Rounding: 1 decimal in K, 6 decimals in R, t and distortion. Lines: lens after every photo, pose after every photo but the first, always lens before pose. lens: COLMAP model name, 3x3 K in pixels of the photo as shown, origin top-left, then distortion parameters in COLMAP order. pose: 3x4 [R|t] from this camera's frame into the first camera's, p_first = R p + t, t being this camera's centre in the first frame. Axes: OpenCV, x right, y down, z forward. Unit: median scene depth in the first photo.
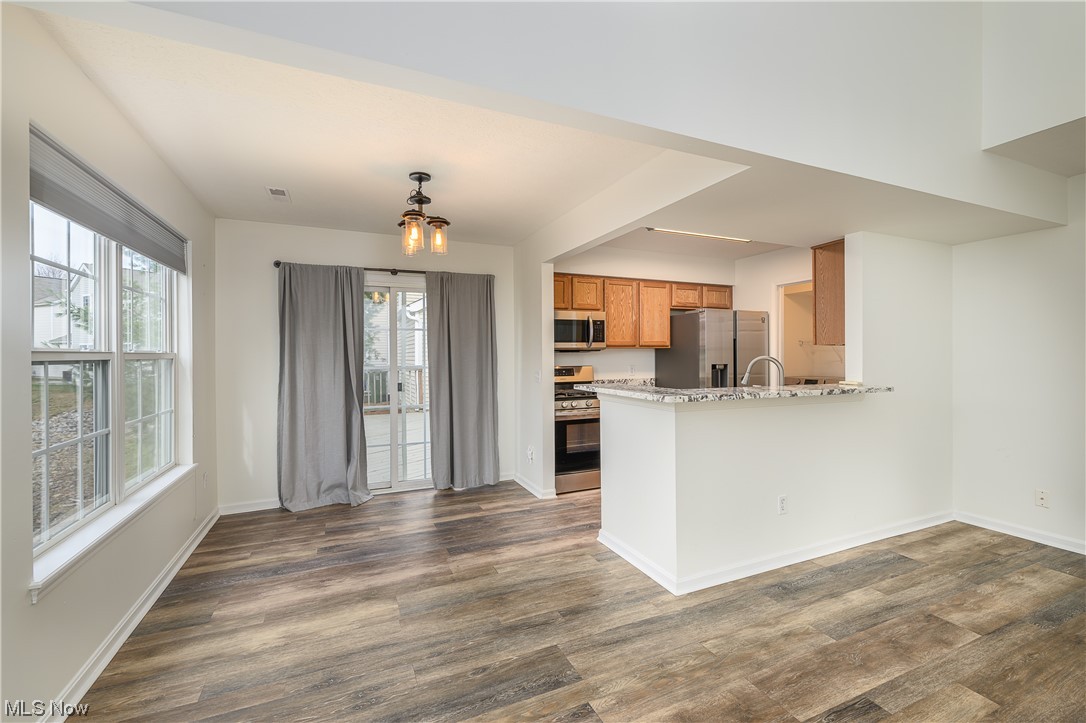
lens RADIAL K [[459.0, 0, 542.2], [0, 459.0, 359.3], [0, 0, 1]] dist [-0.002579, 0.000363]
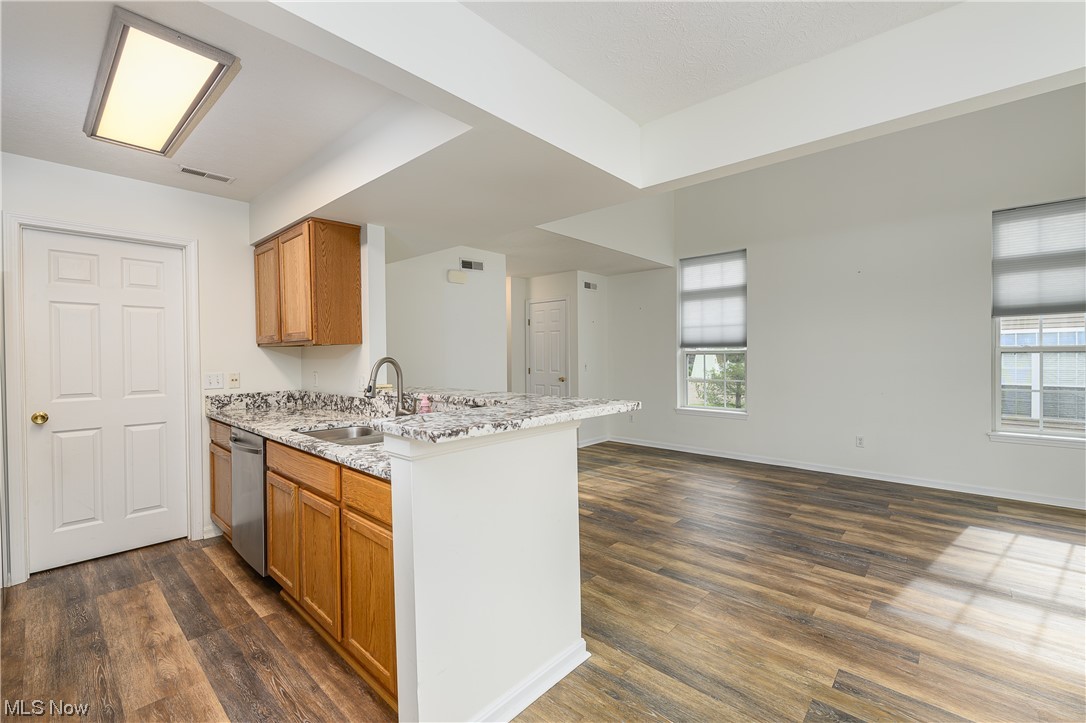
lens RADIAL K [[459.0, 0, 542.5], [0, 459.0, 360.0], [0, 0, 1]] dist [-0.002579, 0.000363]
pose [[-0.403026, -0.005378, 0.915173, -0.313741], [0.015009, 0.999809, 0.012486, -0.008004], [-0.915066, 0.018768, -0.402868, 1.083182]]
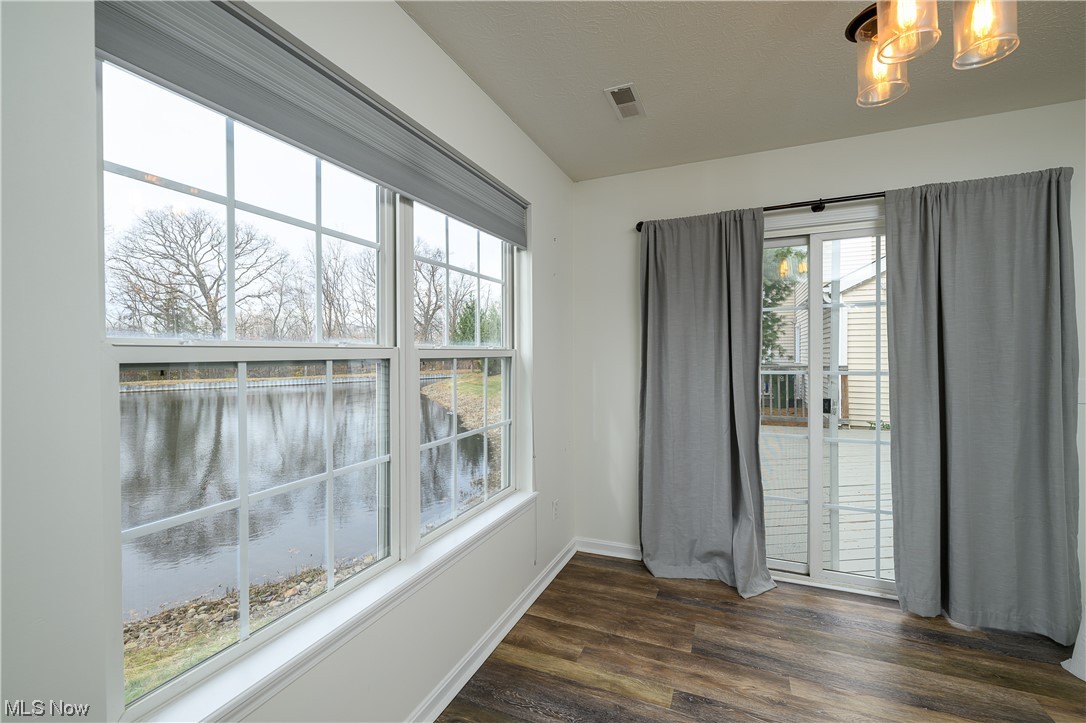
lens RADIAL K [[459.0, 0, 540.3], [0, 459.0, 362.9], [0, 0, 1]] dist [-0.002579, 0.000363]
pose [[0.676146, 0.010615, -0.736691, -0.181385], [-0.000321, 0.999900, 0.014113, -0.002159], [0.736768, -0.009305, 0.676082, 0.482152]]
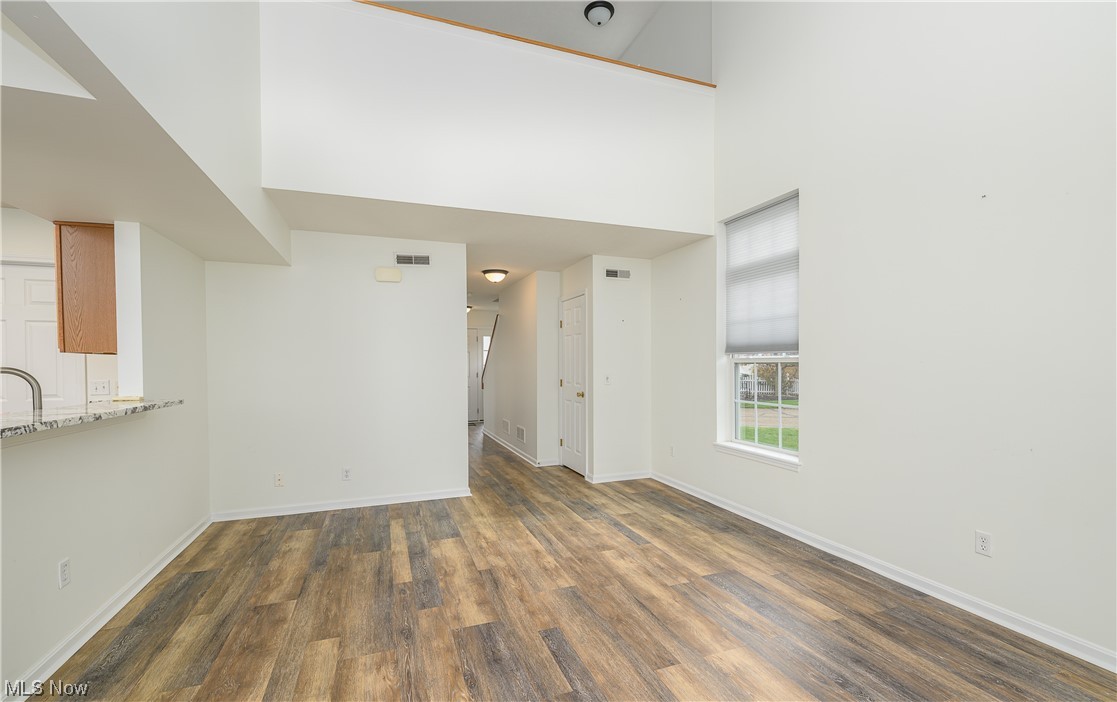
lens RADIAL K [[473.6, 0, 557.5], [0, 473.6, 370.3], [0, 0, 1]] dist [0.001493, -0.000798]
pose [[0.058099, -0.012045, 0.998238, -0.152623], [0.011659, 0.999867, 0.011387, -0.000913], [-0.998243, 0.010976, 0.058232, 0.160940]]
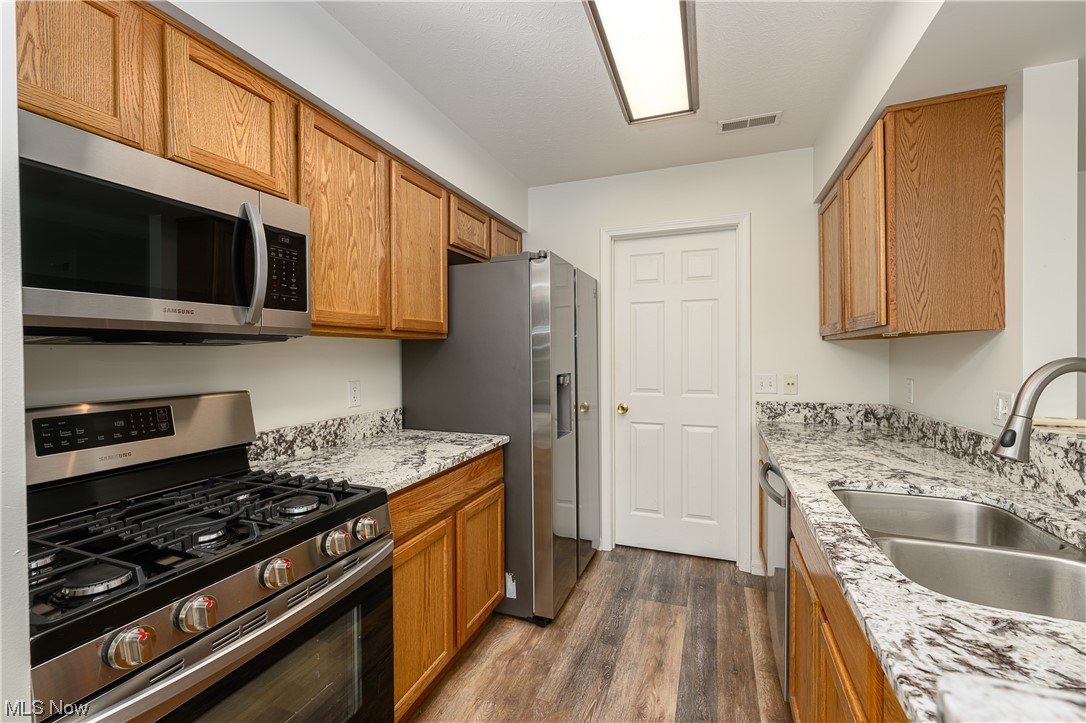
lens RADIAL K [[459.0, 0, 539.1], [0, 459.0, 359.8], [0, 0, 1]] dist [-0.002579, 0.000363]
pose [[0.705098, -0.009021, 0.709053, 0.050223], [0.008271, 0.999956, 0.004498, -0.009826], [-0.709062, 0.002694, 0.705141, 1.048707]]
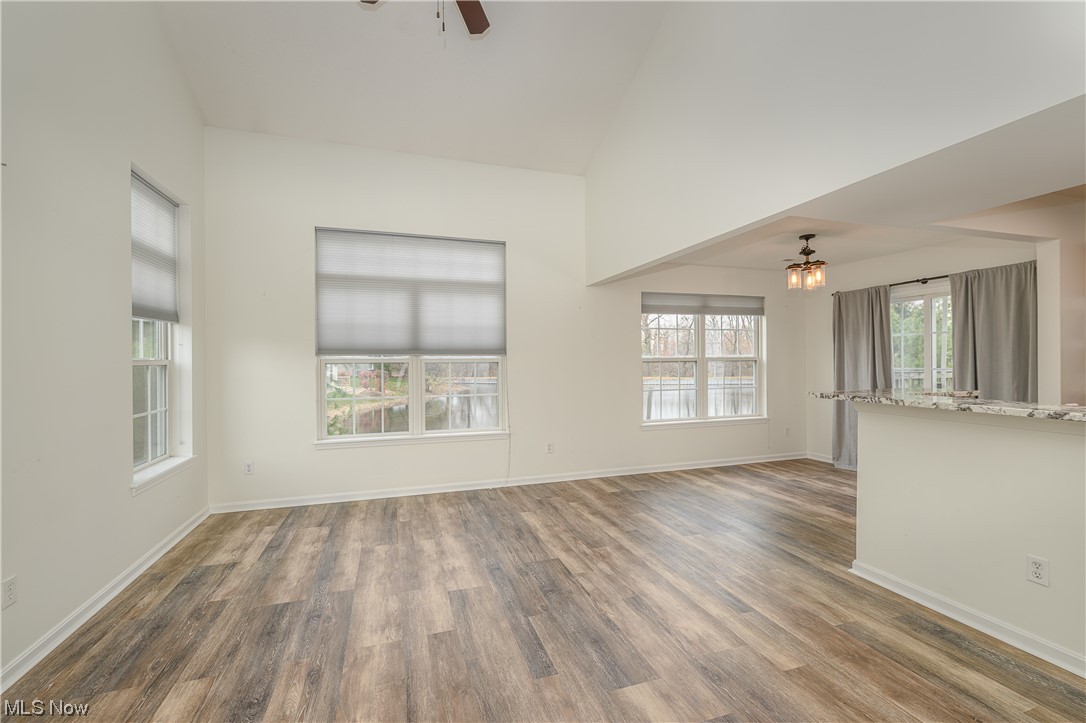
lens RADIAL K [[459.0, 0, 541.0], [0, 459.0, 360.3], [0, 0, 1]] dist [-0.002579, 0.000363]
pose [[-0.098589, 0.003377, -0.995123, 1.168493], [0.001281, 0.999994, 0.003267, -0.009468], [0.995127, -0.000952, -0.098593, 0.274884]]
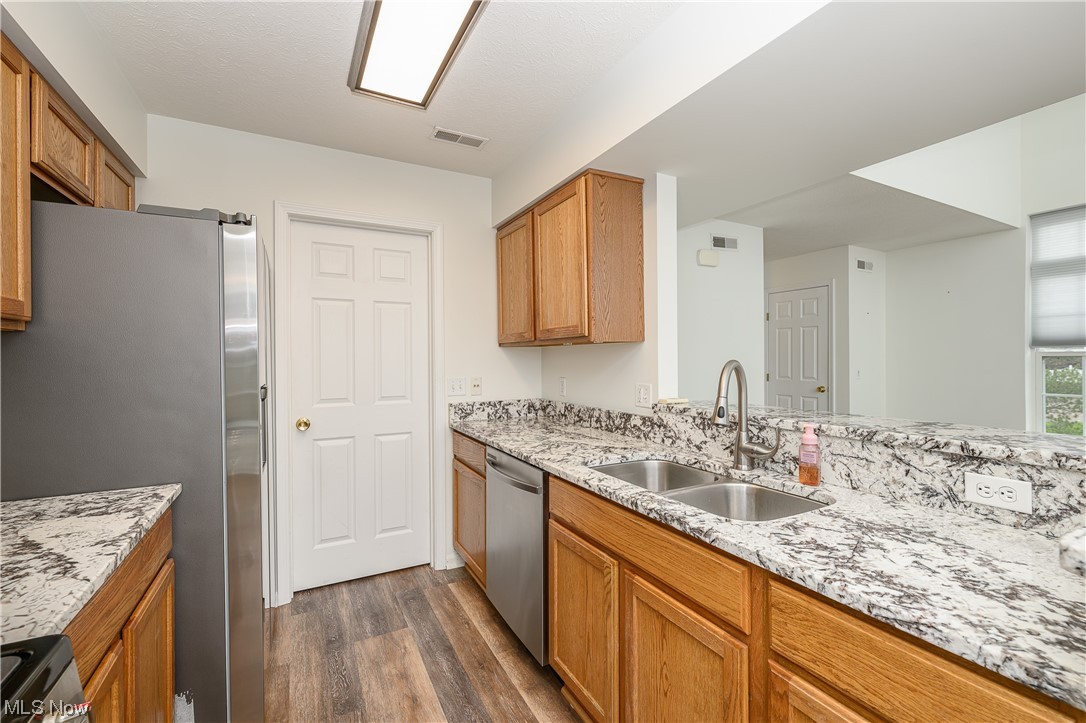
lens RADIAL K [[459.0, 0, 544.0], [0, 459.0, 360.0], [0, 0, 1]] dist [-0.002579, 0.000363]
pose [[-0.074190, -0.001420, 0.997243, 0.029479], [0.012389, 0.999921, 0.002346, -0.010656], [-0.997167, 0.012529, -0.074167, 1.243848]]
